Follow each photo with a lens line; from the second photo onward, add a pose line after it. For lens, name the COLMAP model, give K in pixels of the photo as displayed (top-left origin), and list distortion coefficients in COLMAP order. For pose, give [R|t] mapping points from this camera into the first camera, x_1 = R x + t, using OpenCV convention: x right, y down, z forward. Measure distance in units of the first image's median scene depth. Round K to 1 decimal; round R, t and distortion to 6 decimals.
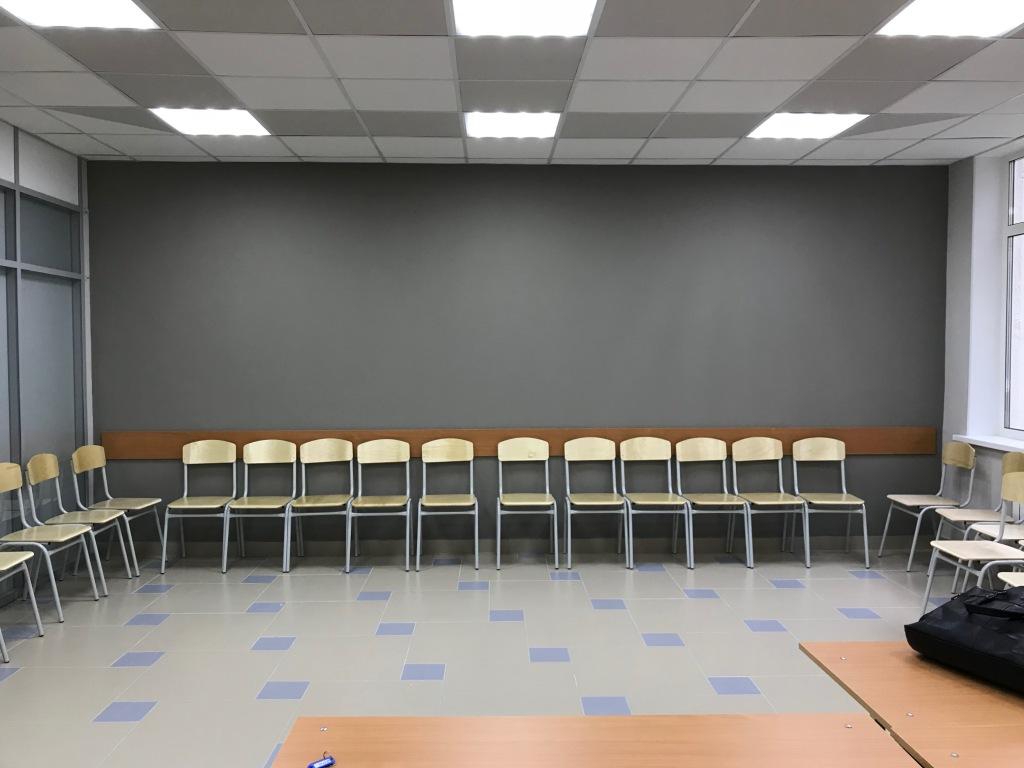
lens RADIAL K [[842.8, 0, 510.9], [0, 842.8, 385.0], [0, 0, 1]] dist [0.013001, -0.007297]
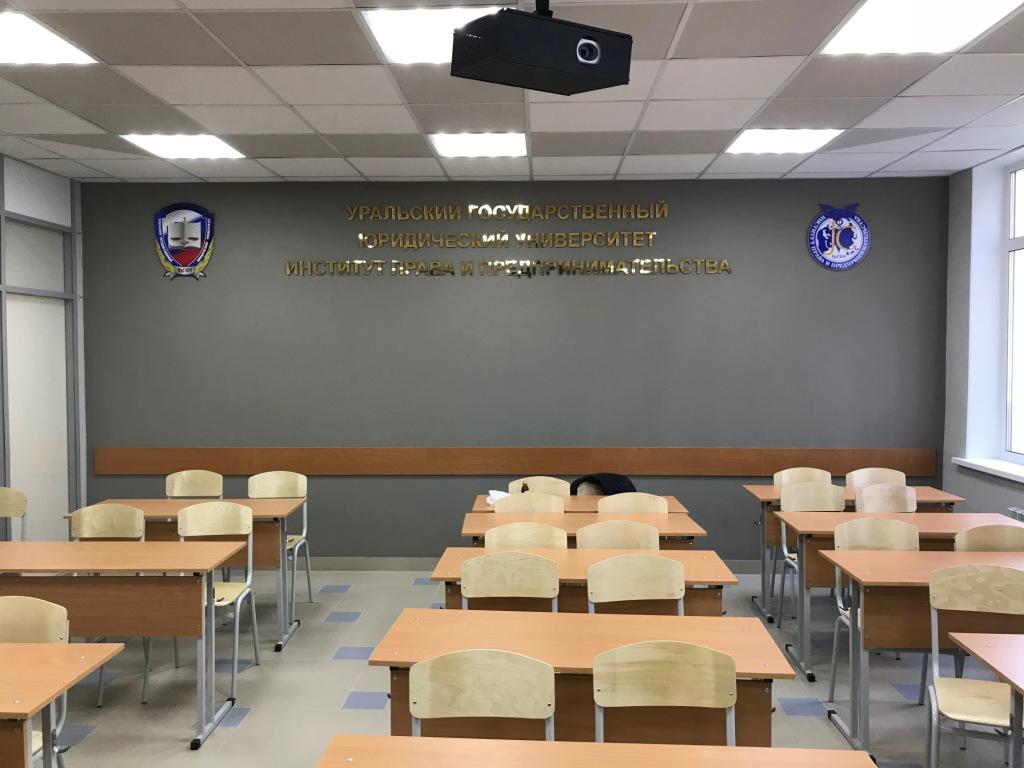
lens RADIAL K [[842.8, 0, 514.3], [0, 842.8, 381.1], [0, 0, 1]] dist [0.013001, -0.007297]
pose [[0.998108, 0.002262, -0.061447, 0.101507], [-0.002574, 0.999984, -0.004986, -0.025260], [0.061435, 0.005135, 0.998098, 0.013975]]
